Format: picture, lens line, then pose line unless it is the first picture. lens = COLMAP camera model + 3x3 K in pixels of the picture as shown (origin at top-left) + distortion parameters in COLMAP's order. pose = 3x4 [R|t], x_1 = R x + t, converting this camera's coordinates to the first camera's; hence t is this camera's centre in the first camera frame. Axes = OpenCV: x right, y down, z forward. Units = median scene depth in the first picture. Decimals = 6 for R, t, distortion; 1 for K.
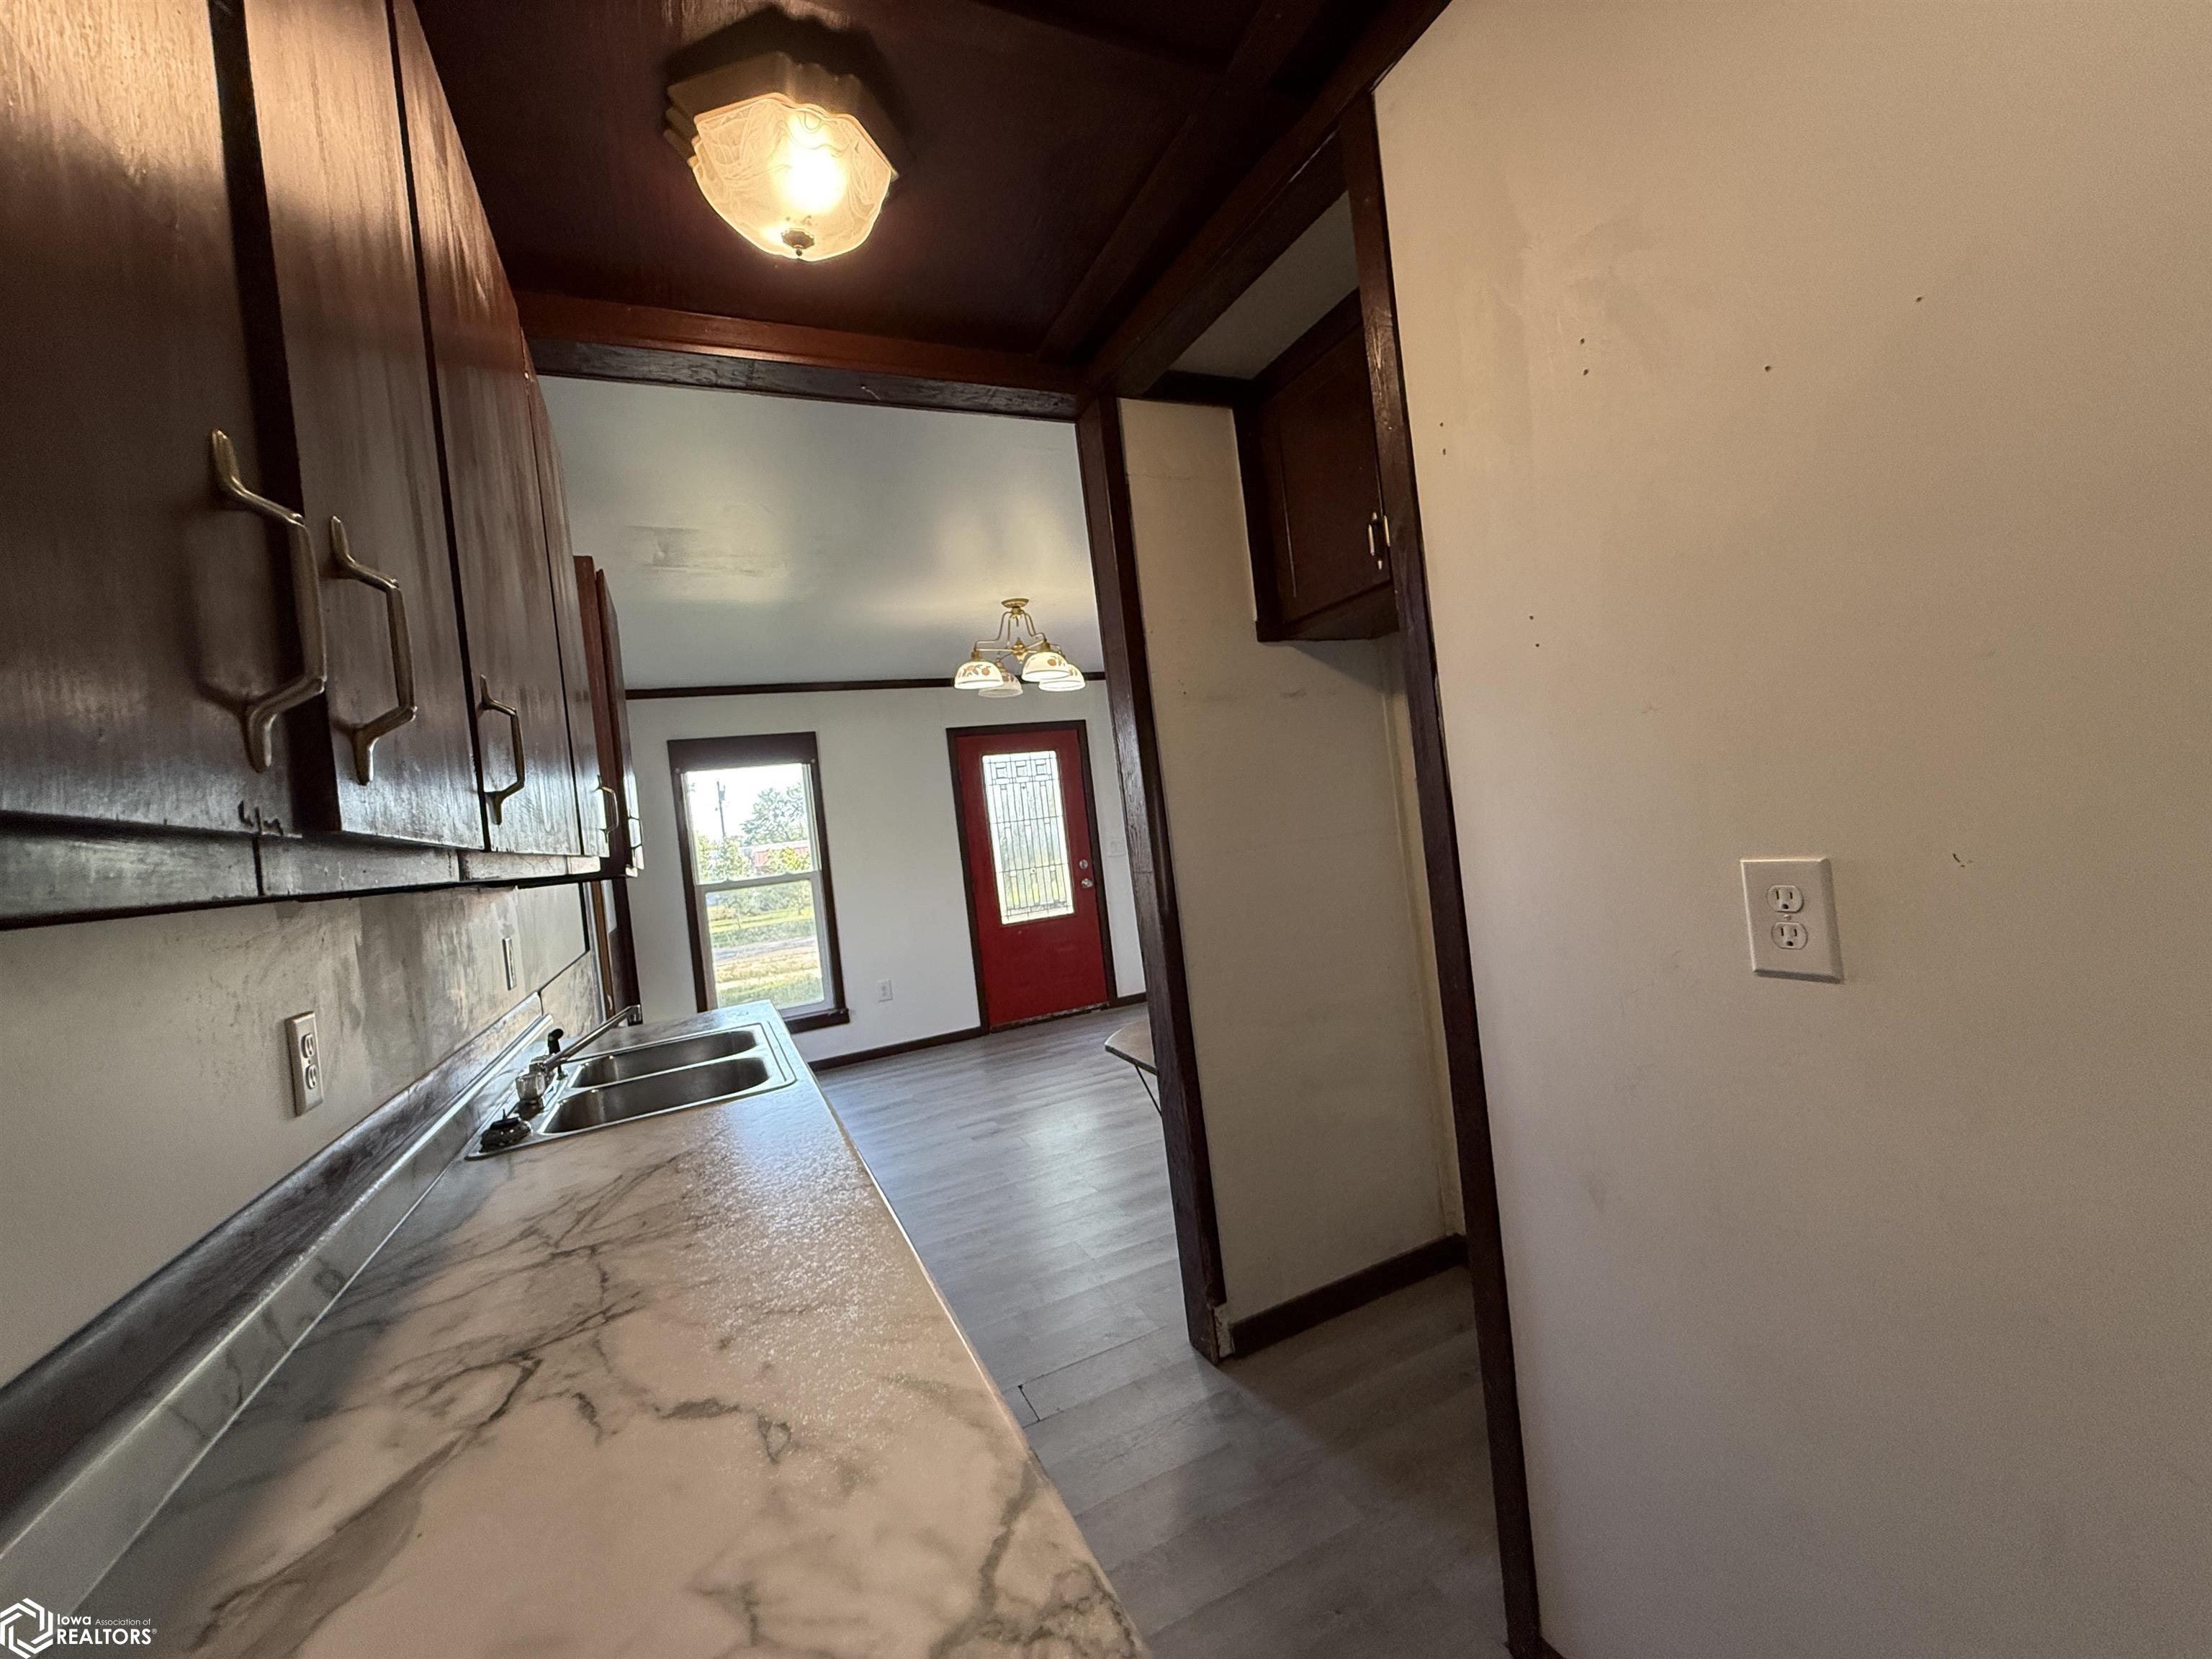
lens RADIAL K [[885.3, 0, 1103.5], [0, 885.3, 825.7], [0, 0, 1]] dist [-0.001657, -0.000117]
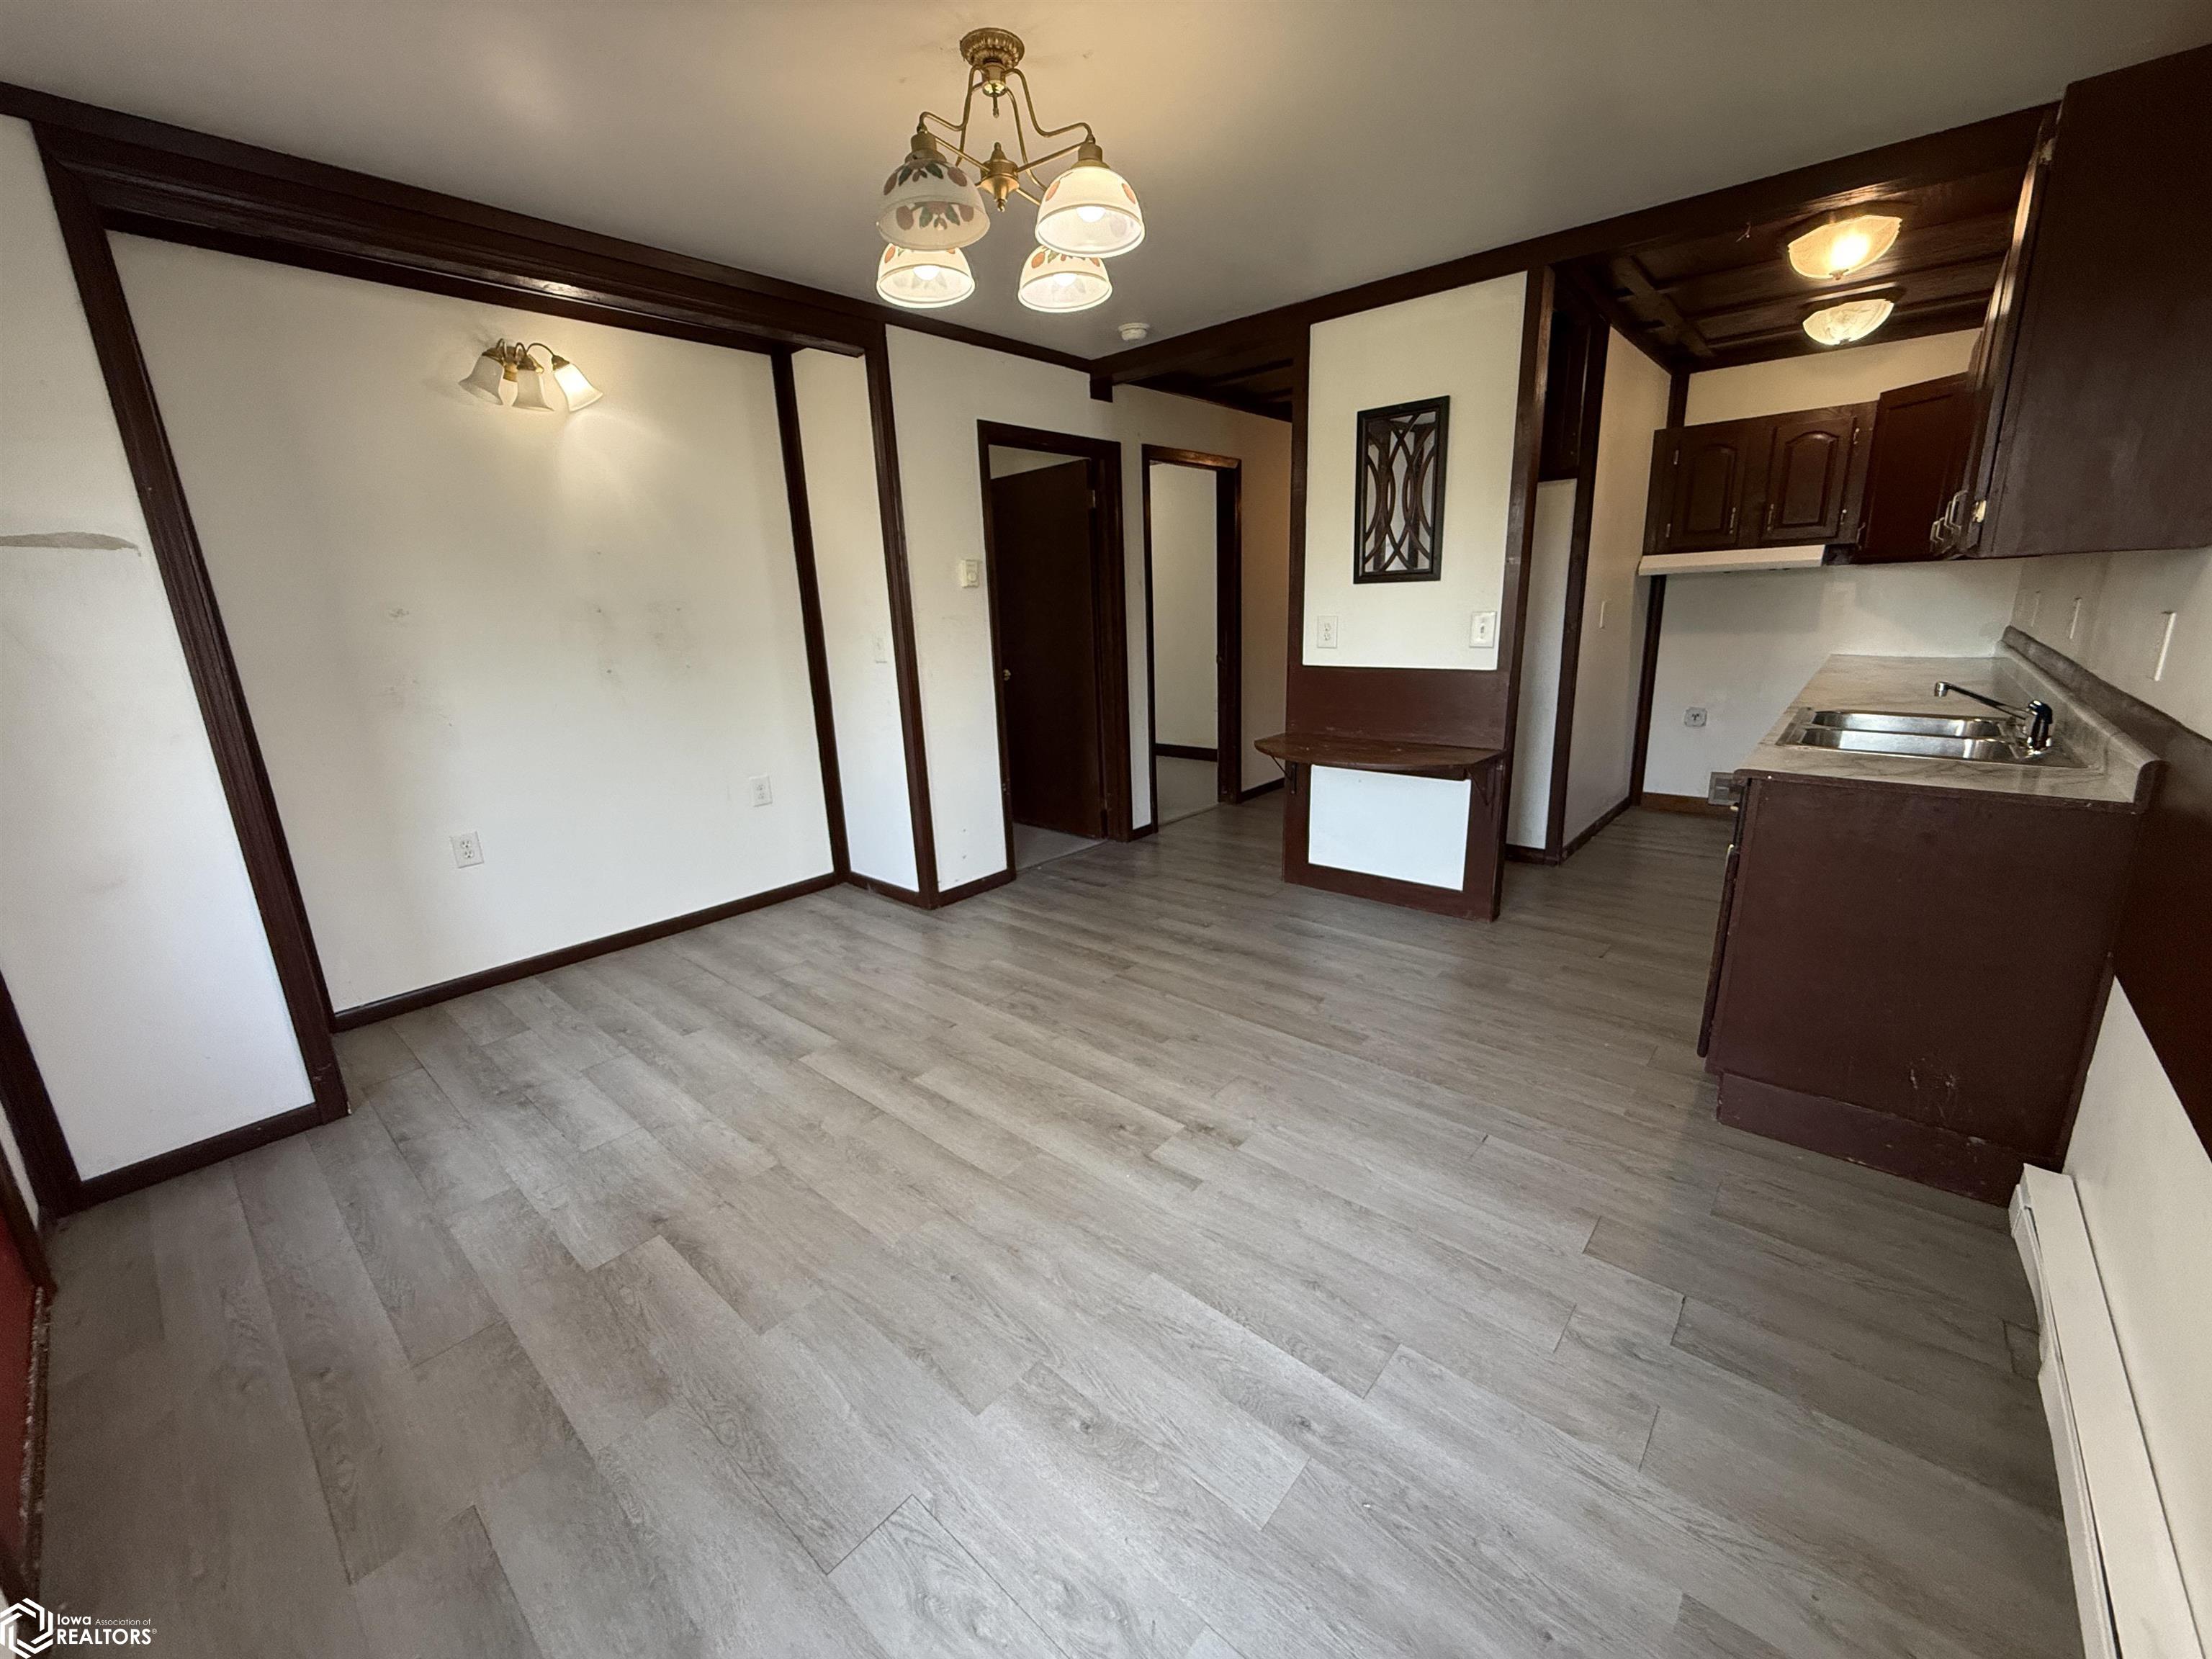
lens RADIAL K [[885.3, 0, 1100.4], [0, 885.3, 826.2], [0, 0, 1]] dist [-0.001657, -0.000117]
pose [[-0.385738, -0.110427, 0.915976, -0.529787], [0.079878, 0.985086, 0.152397, 0.052196], [-0.919144, 0.131952, -0.371164, 1.099289]]
